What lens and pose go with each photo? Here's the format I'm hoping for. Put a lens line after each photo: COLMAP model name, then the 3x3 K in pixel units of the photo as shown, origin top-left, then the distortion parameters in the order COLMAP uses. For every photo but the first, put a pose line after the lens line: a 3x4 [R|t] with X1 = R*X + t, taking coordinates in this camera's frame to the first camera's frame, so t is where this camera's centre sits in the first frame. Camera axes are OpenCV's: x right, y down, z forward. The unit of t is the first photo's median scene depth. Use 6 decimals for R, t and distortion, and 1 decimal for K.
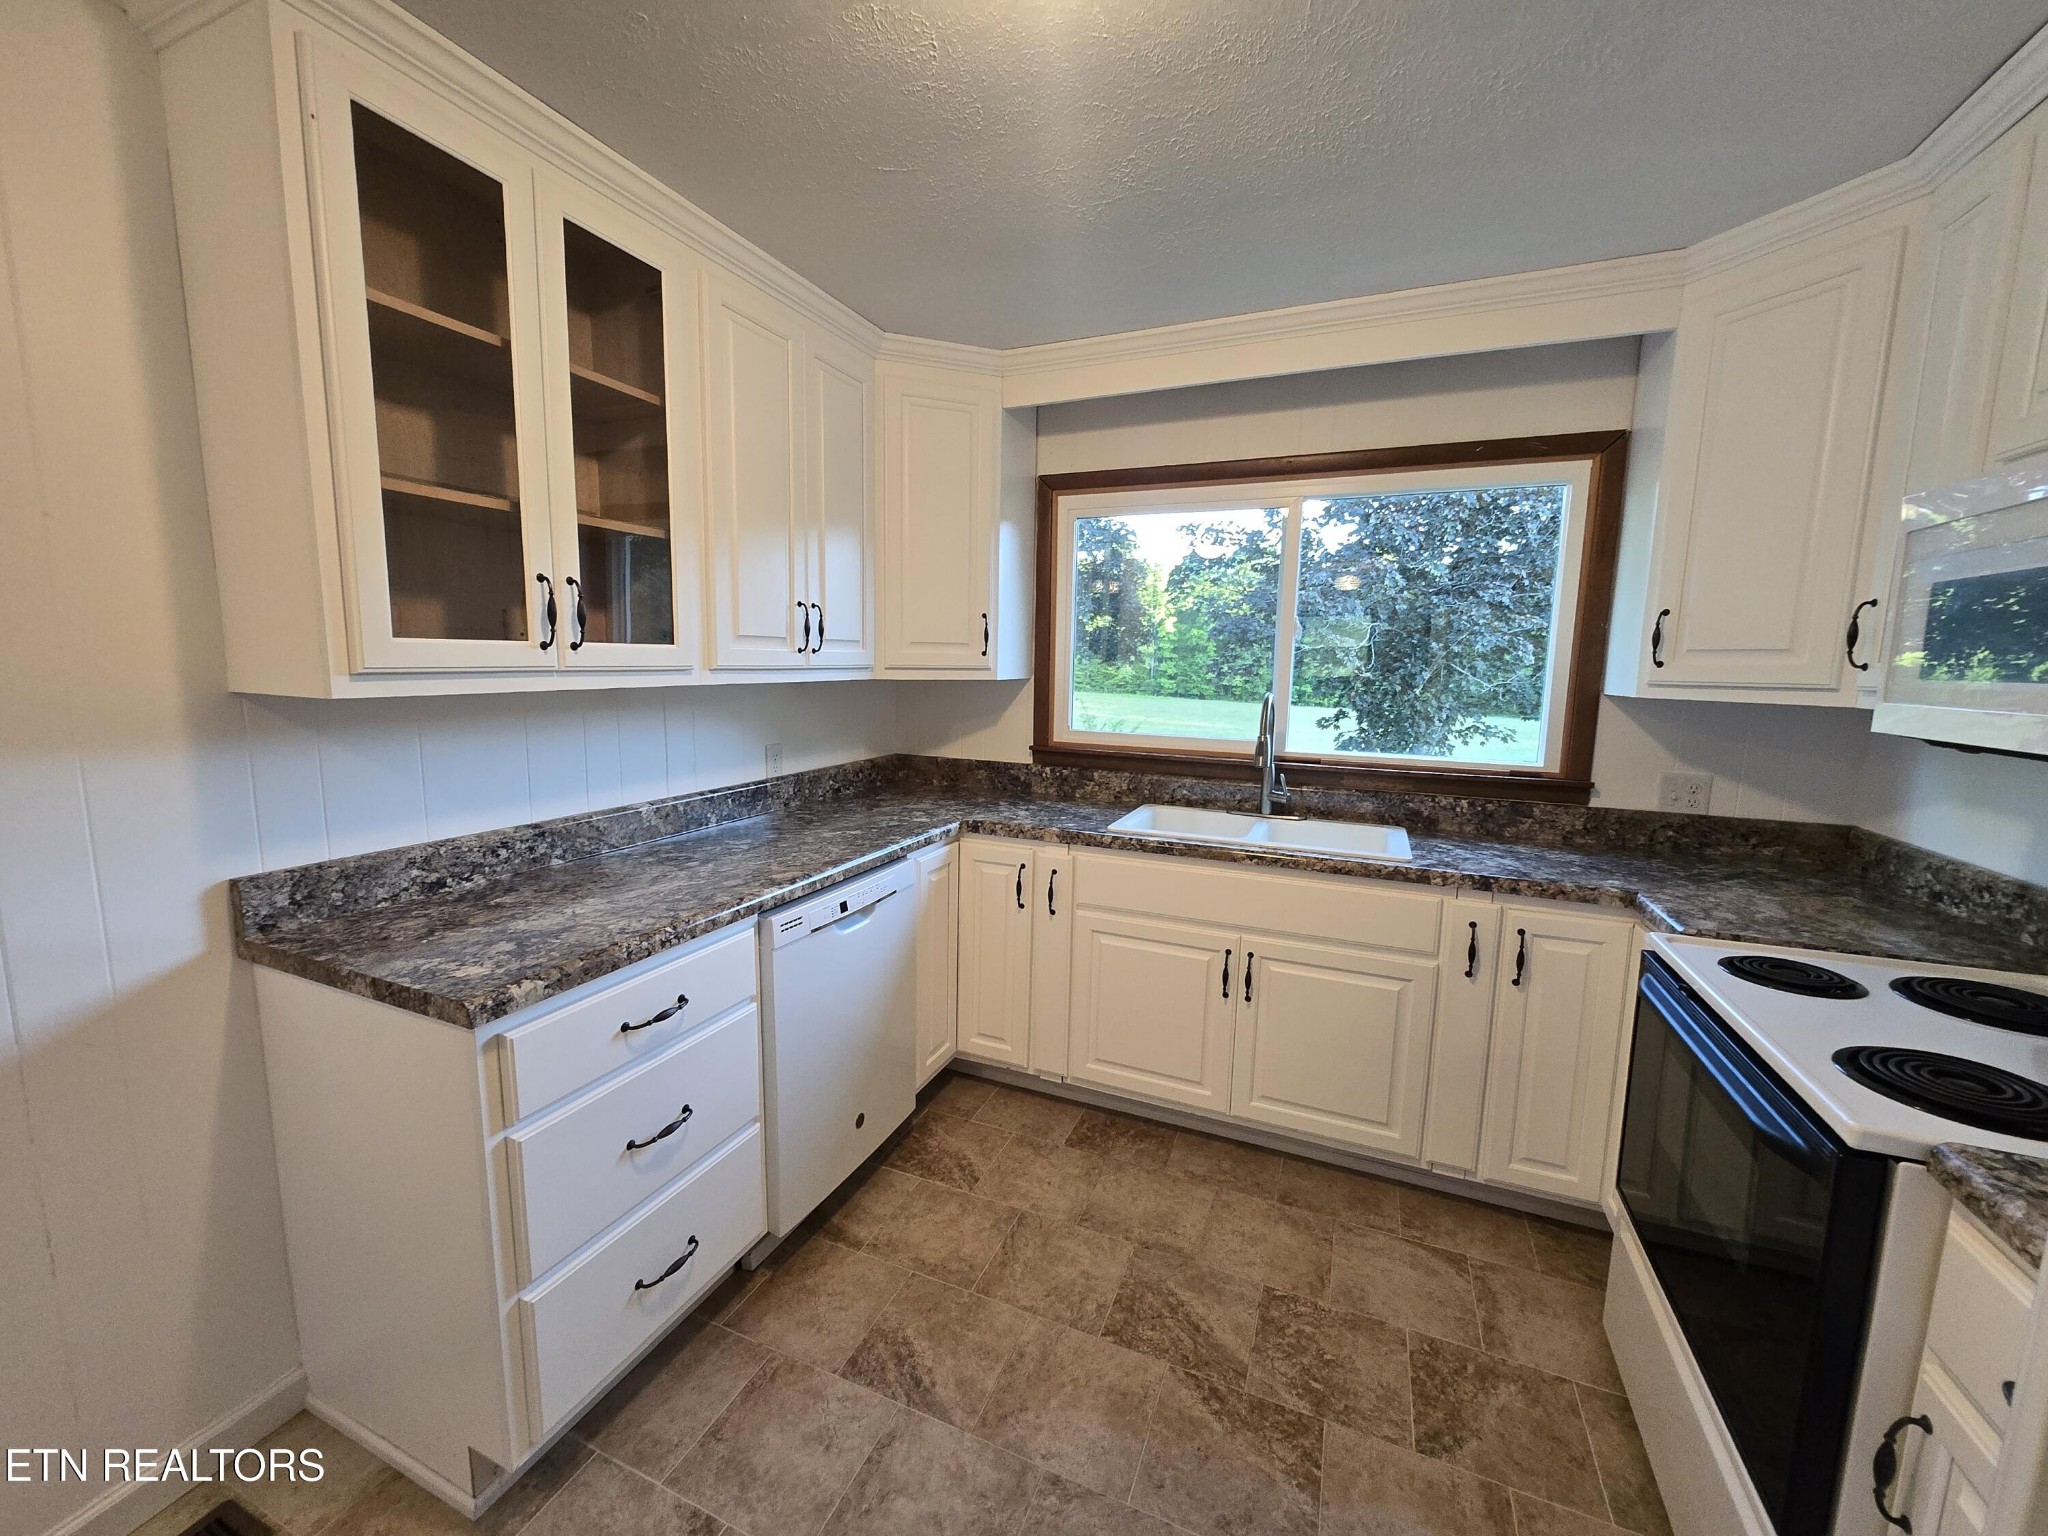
lens RADIAL K [[794.8, 0, 1019.5], [0, 794.8, 768.4], [0, 0, 1]] dist [-0.000388, -0.000848]
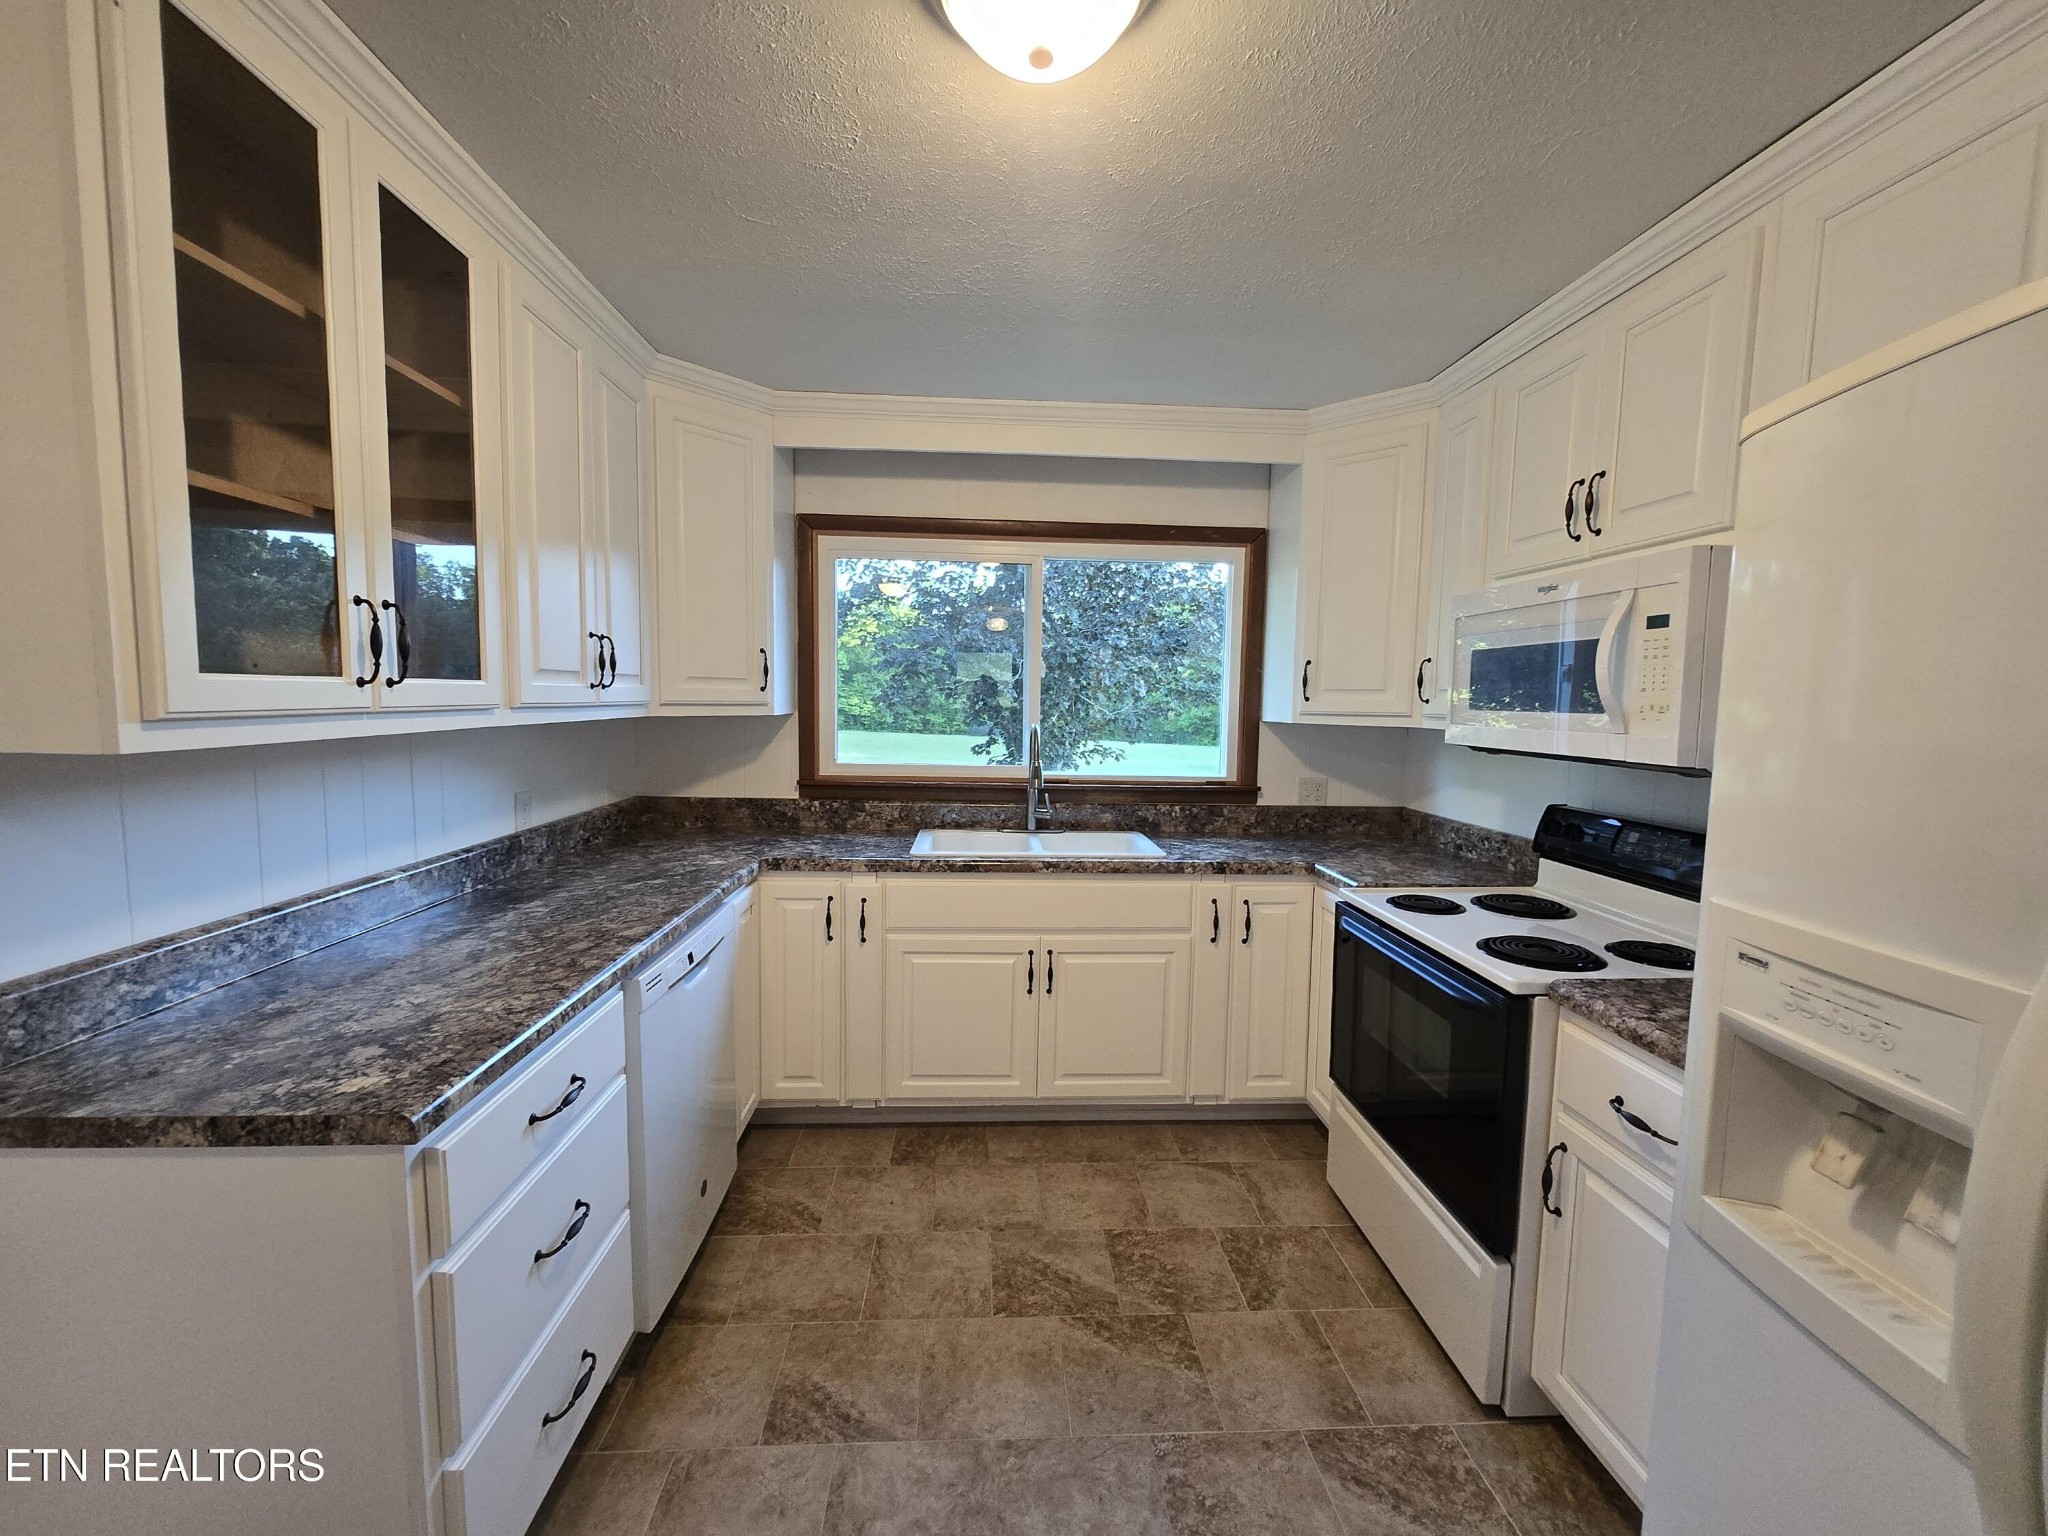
lens RADIAL K [[794.8, 0, 1019.2], [0, 794.8, 766.9], [0, 0, 1]] dist [-0.000388, -0.000848]
pose [[0.896454, -0.040196, 0.441310, -0.295661], [0.057877, 0.997967, -0.026669, -0.004615], [-0.439341, 0.049449, 0.896958, -0.027606]]
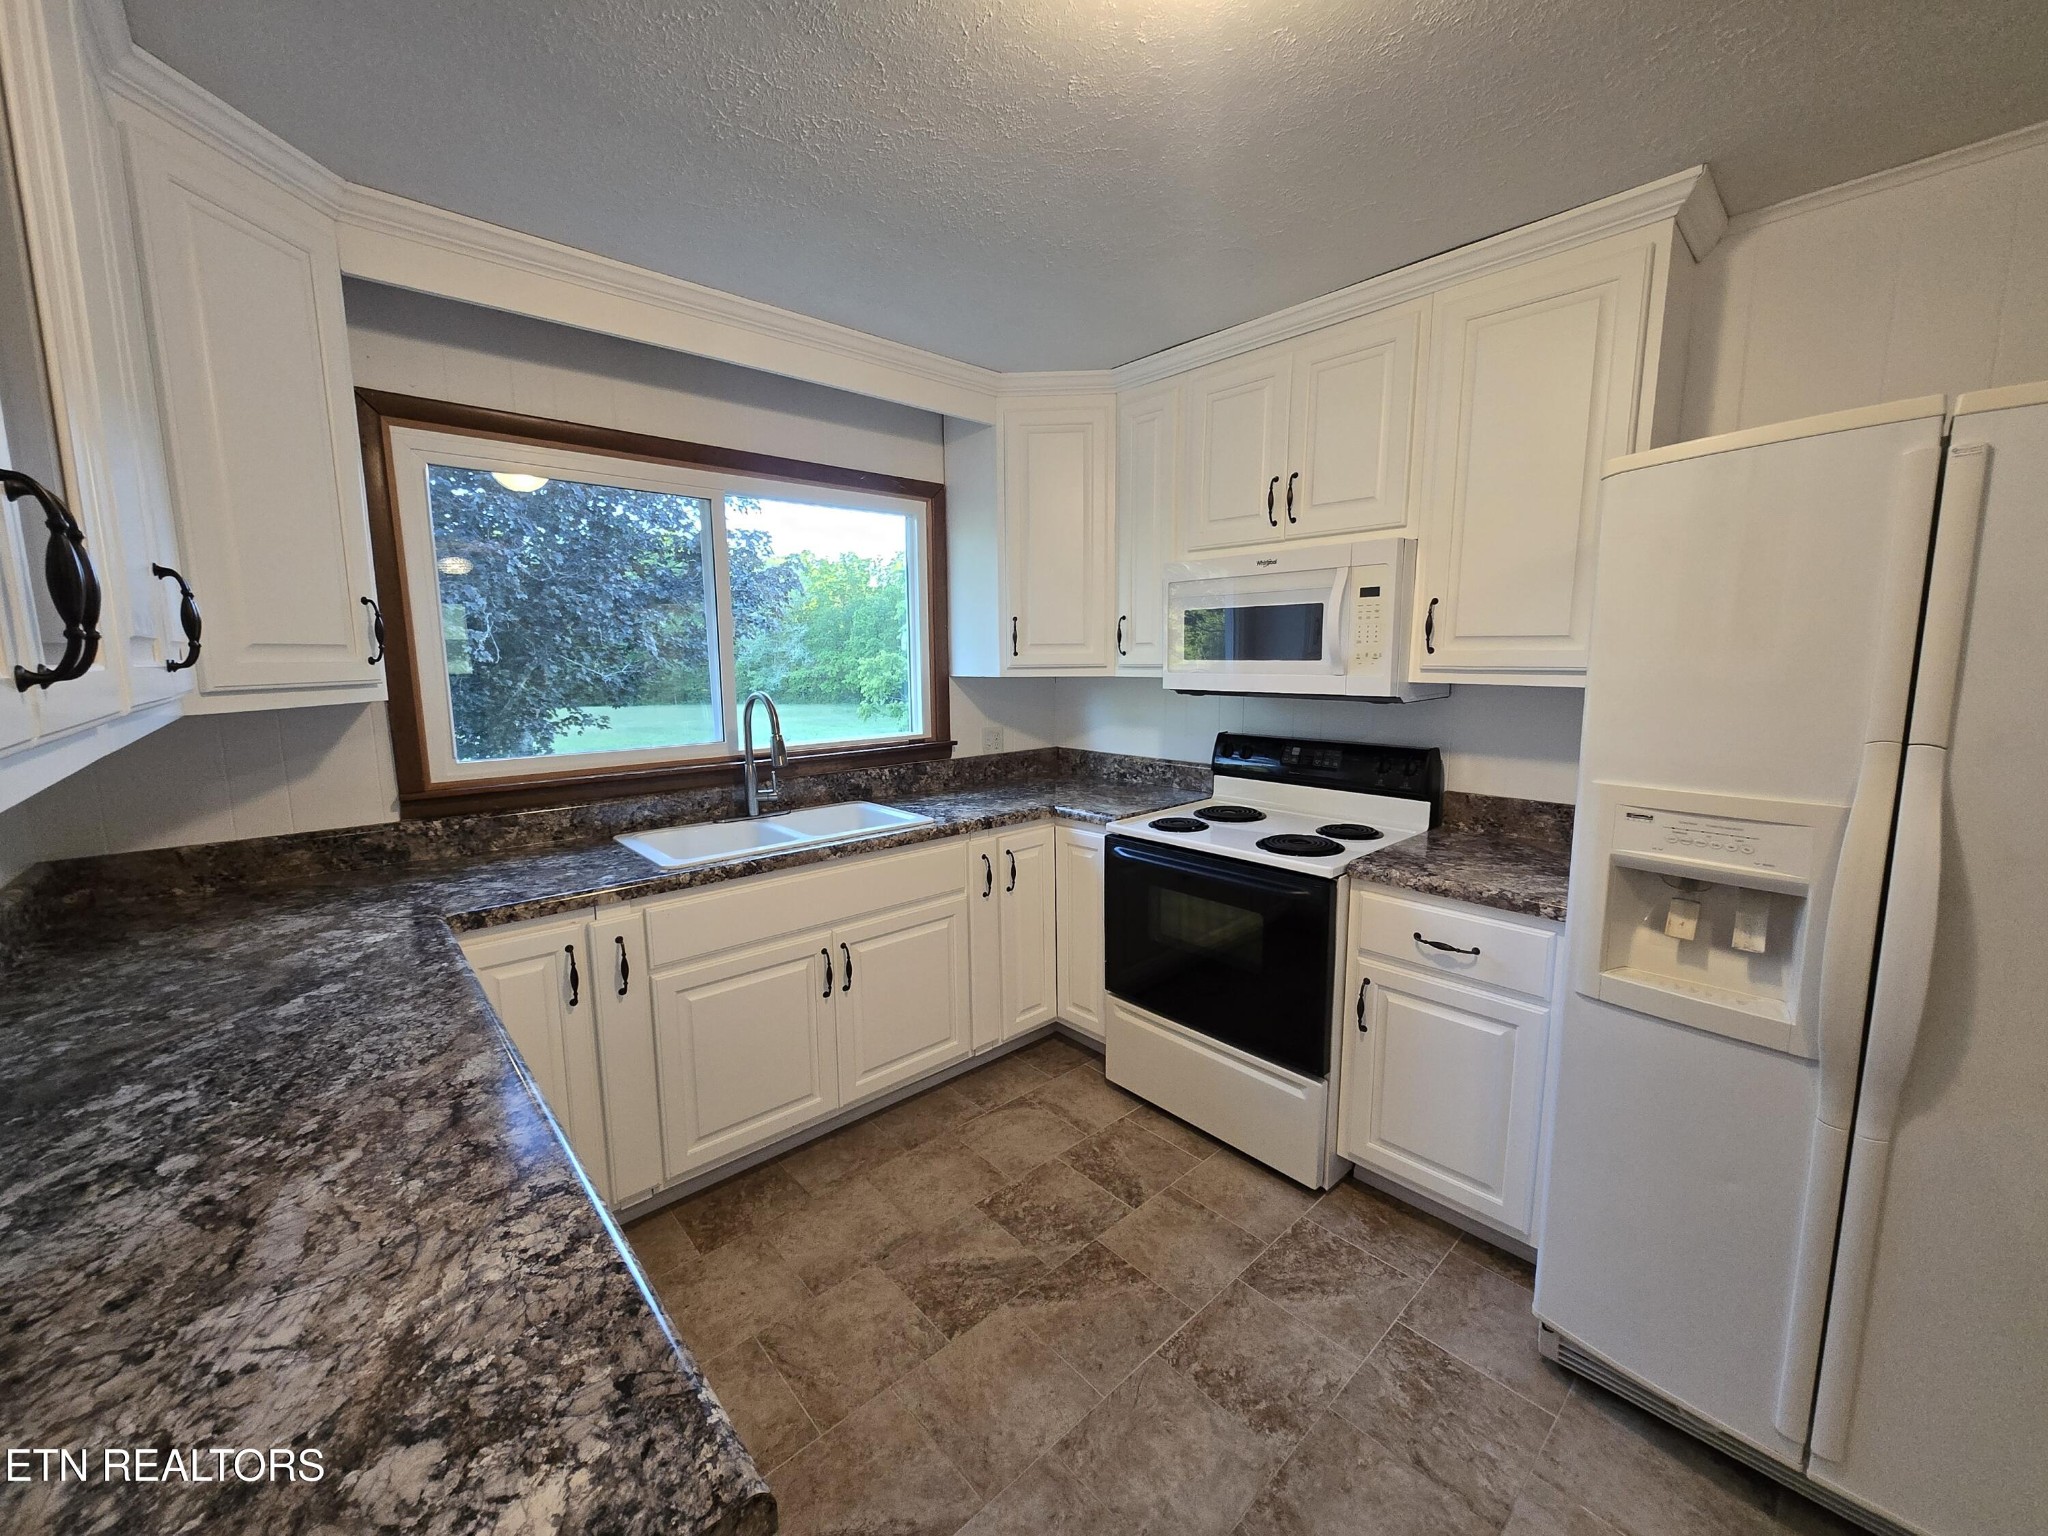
lens RADIAL K [[794.8, 0, 1011.3], [0, 794.8, 766.2], [0, 0, 1]] dist [-0.000388, -0.000848]
pose [[0.426221, -0.148693, 0.892315, -0.605392], [0.139177, 0.985433, 0.097731, -0.077433], [-0.893849, 0.082535, 0.440707, 0.403155]]
